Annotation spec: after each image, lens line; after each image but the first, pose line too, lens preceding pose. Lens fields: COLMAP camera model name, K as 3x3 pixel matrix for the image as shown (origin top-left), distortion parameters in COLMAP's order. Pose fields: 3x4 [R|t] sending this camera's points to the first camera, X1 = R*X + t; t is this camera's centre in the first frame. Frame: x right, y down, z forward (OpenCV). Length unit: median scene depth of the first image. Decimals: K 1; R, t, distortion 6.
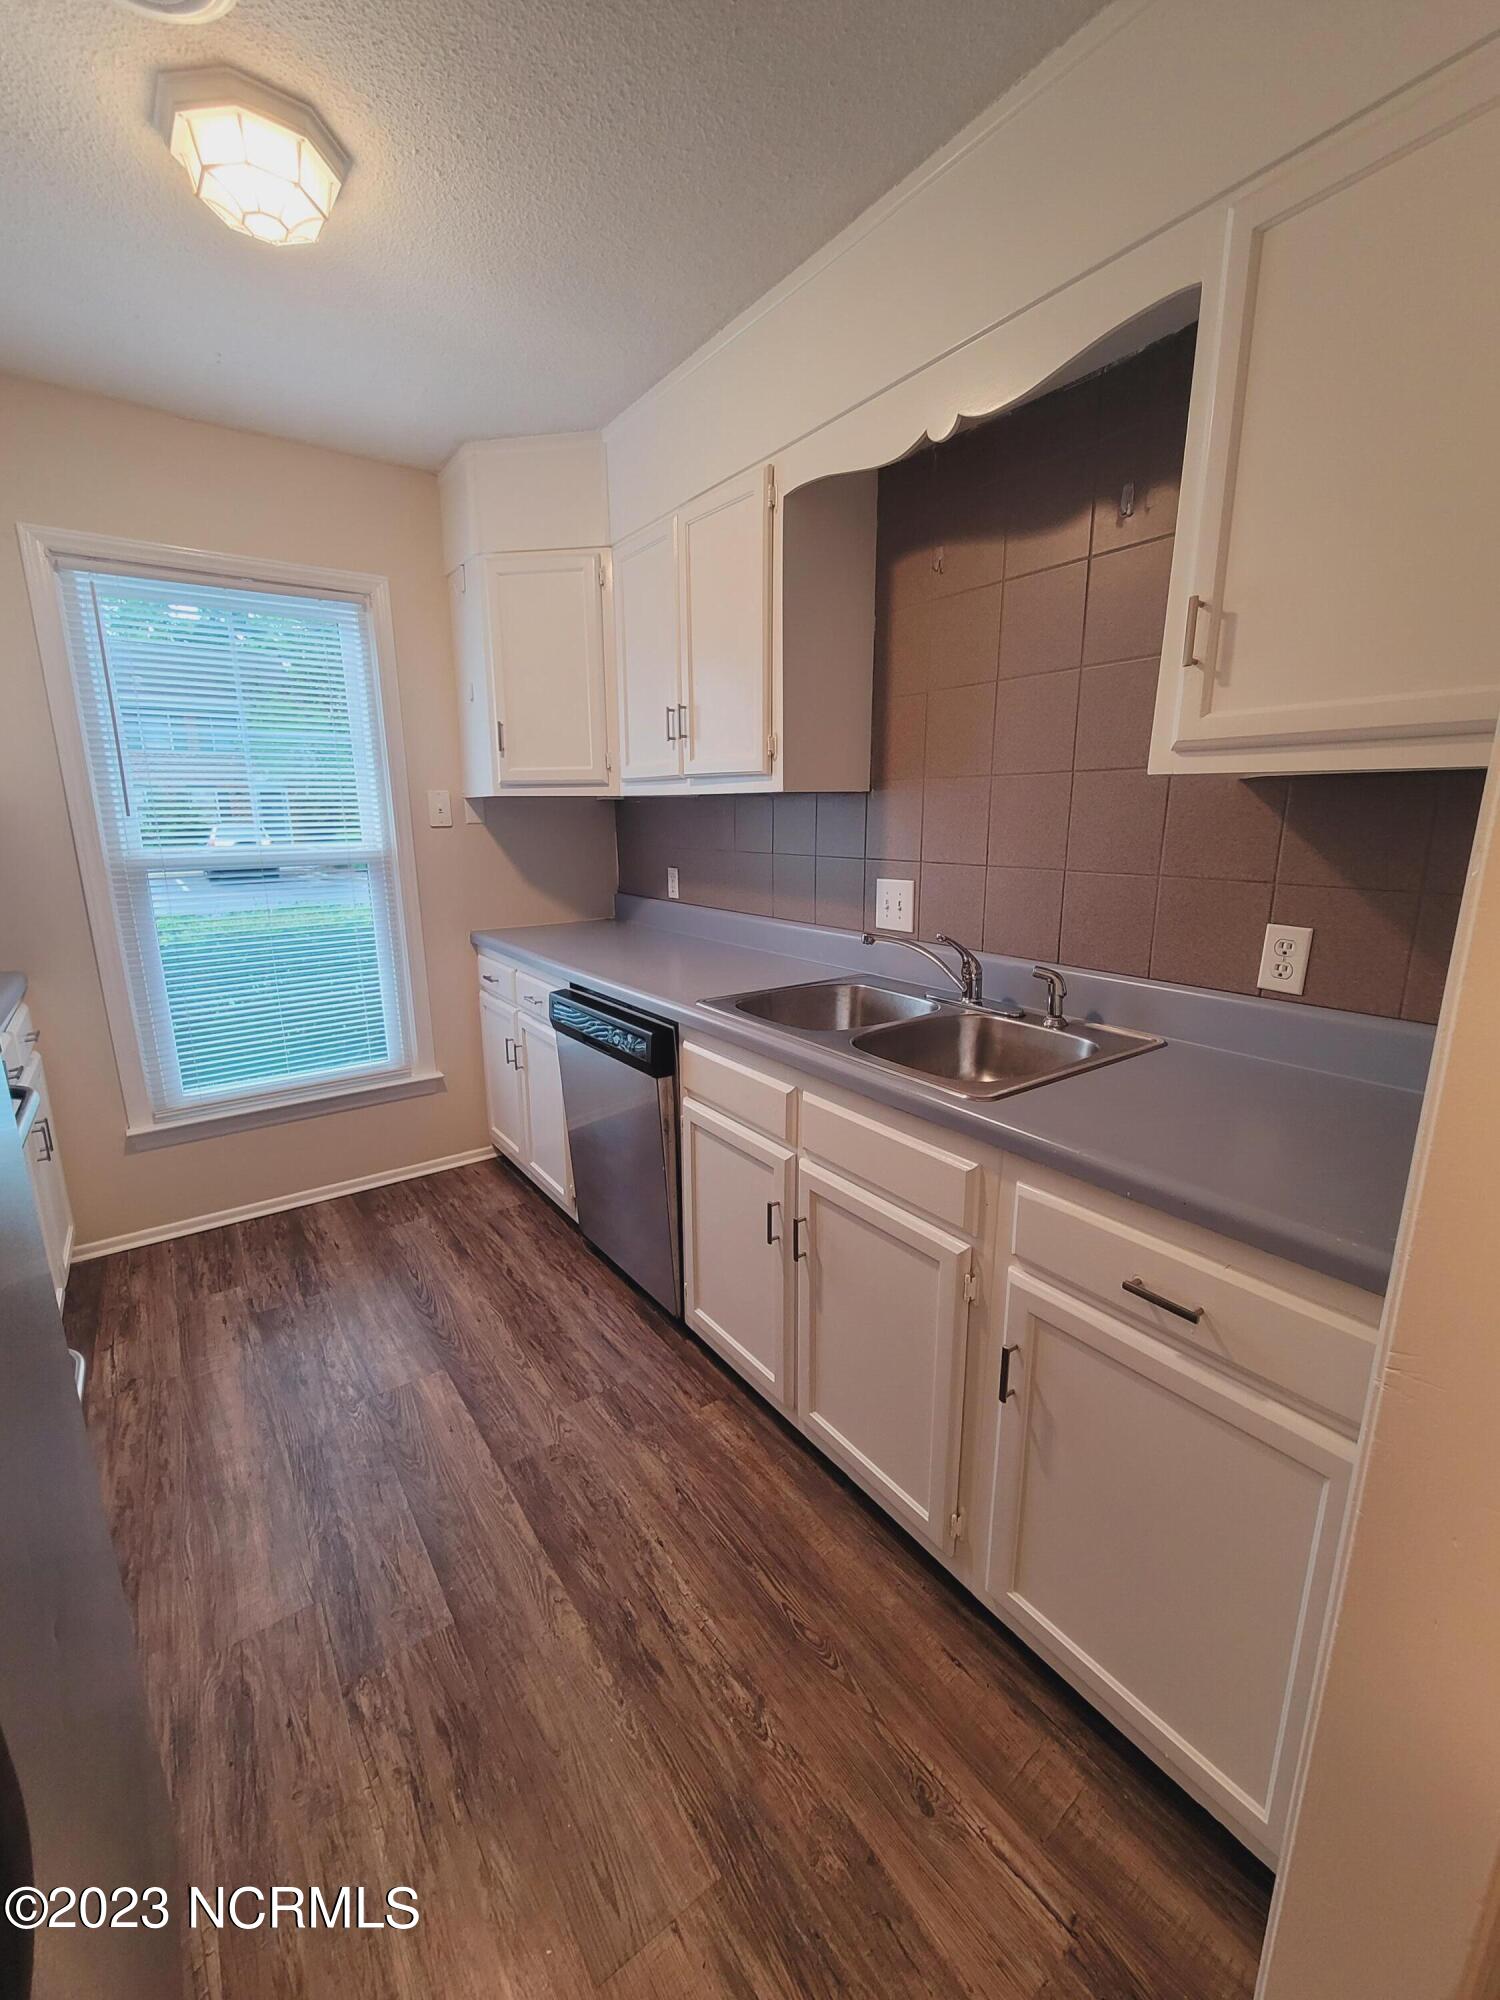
lens RADIAL K [[816.2, 0, 740.1], [0, 816.2, 997.8], [0, 0, 1]] dist [0.001593, -0.001303]
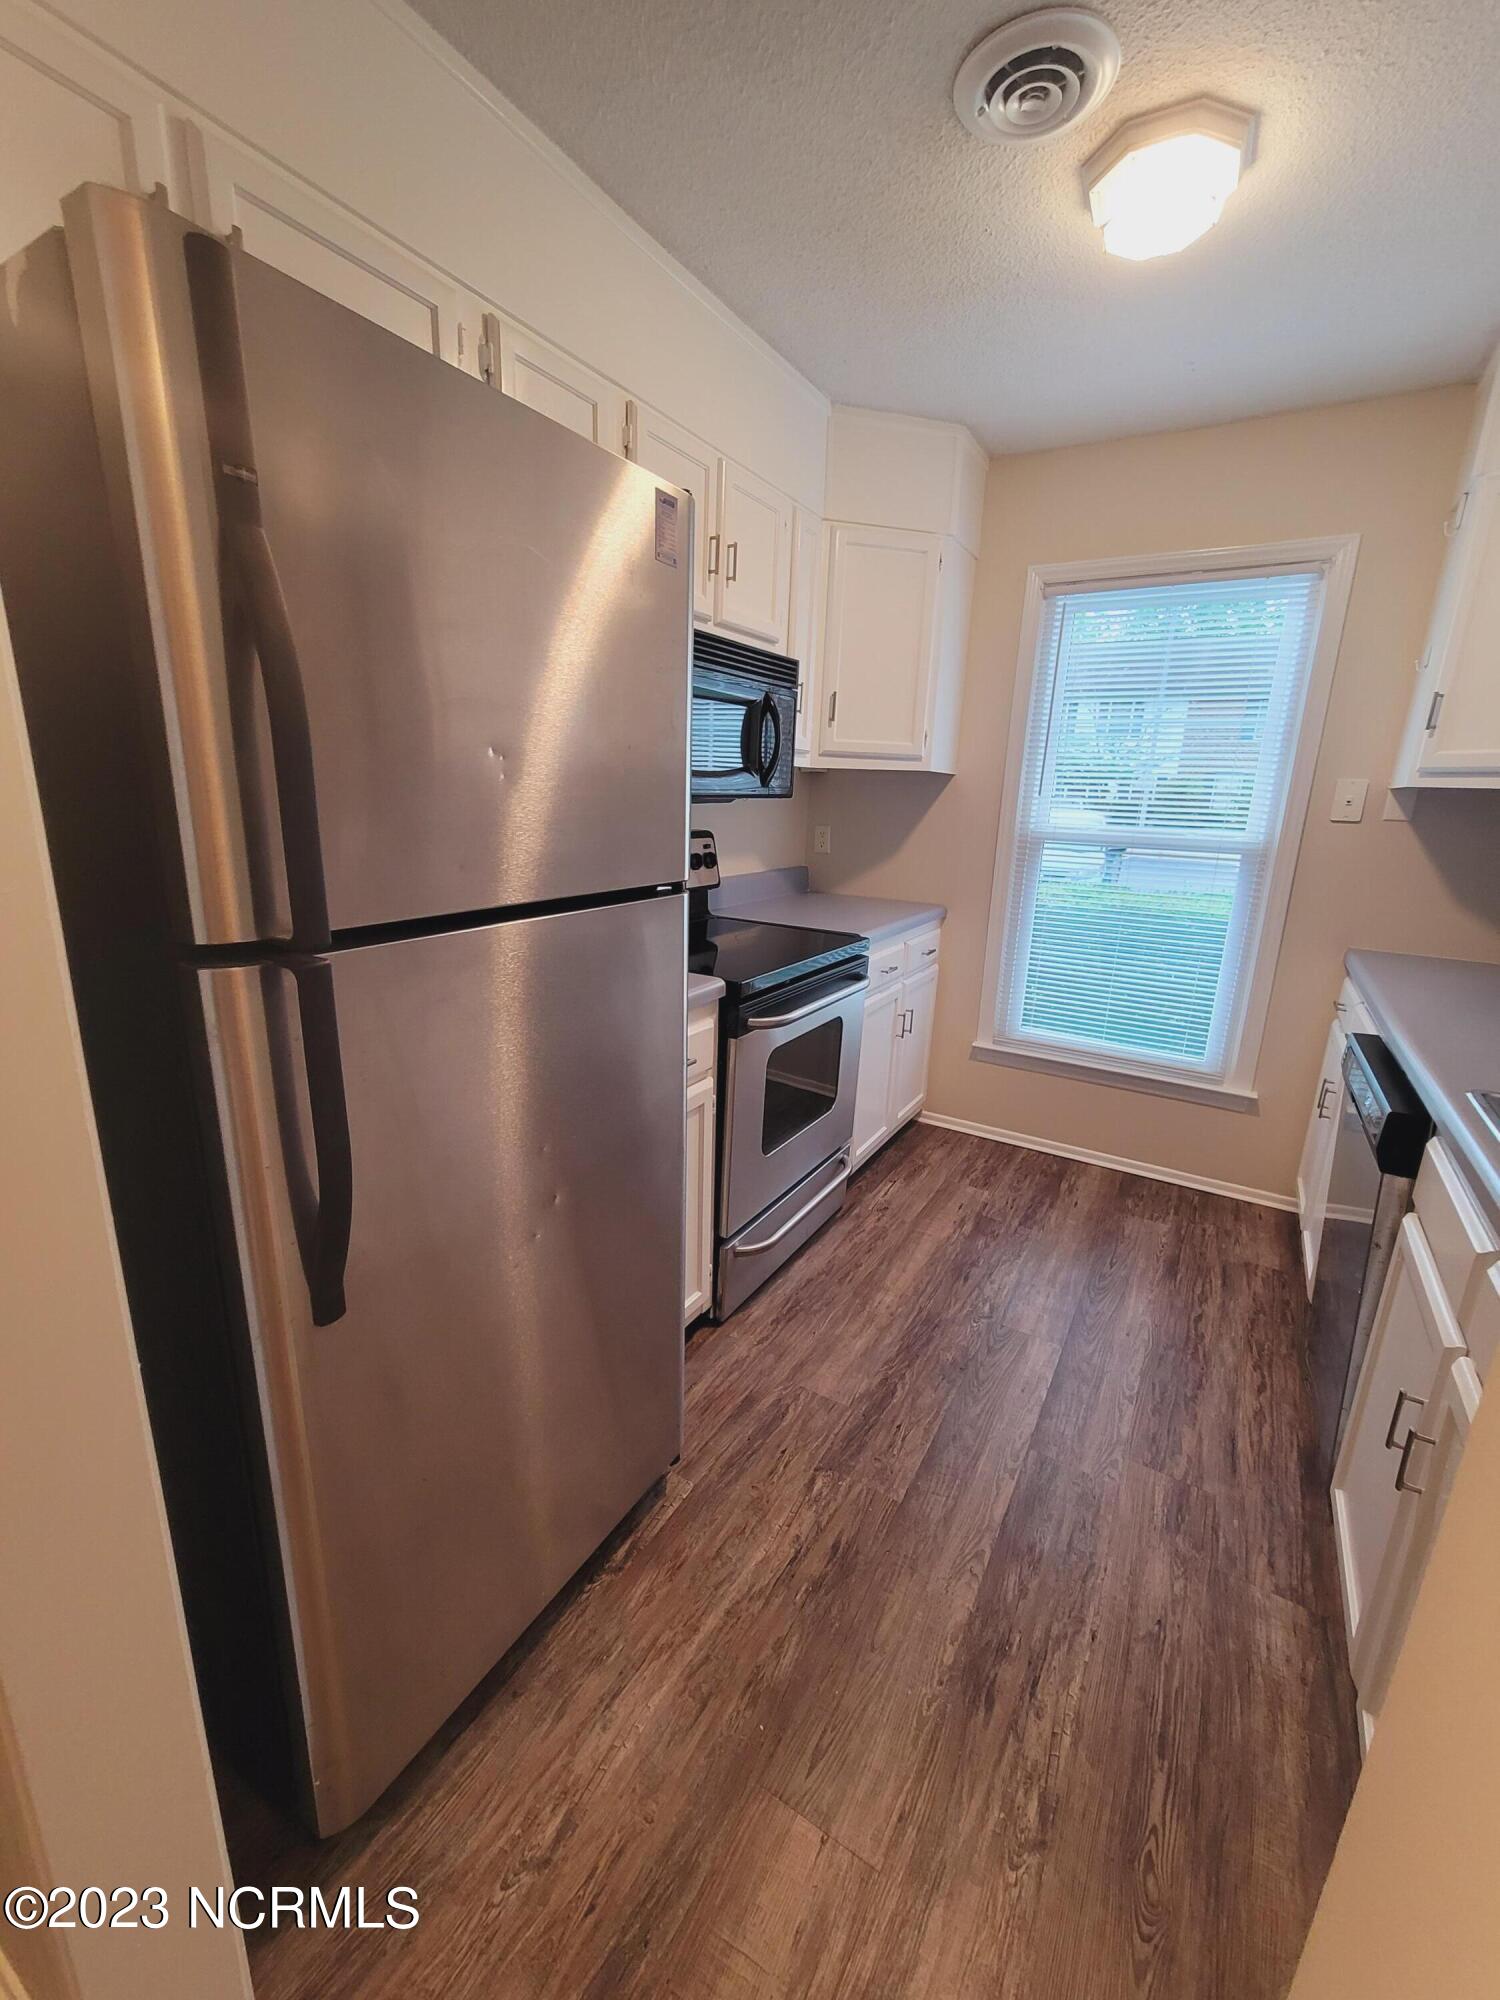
lens RADIAL K [[816.2, 0, 740.1], [0, 816.2, 997.8], [0, 0, 1]] dist [0.001593, -0.001303]
pose [[0.392340, 0.252375, -0.884521, 0.271712], [-0.240922, 0.956247, 0.165976, -0.033012], [0.887708, 0.147982, 0.435976, 0.135464]]
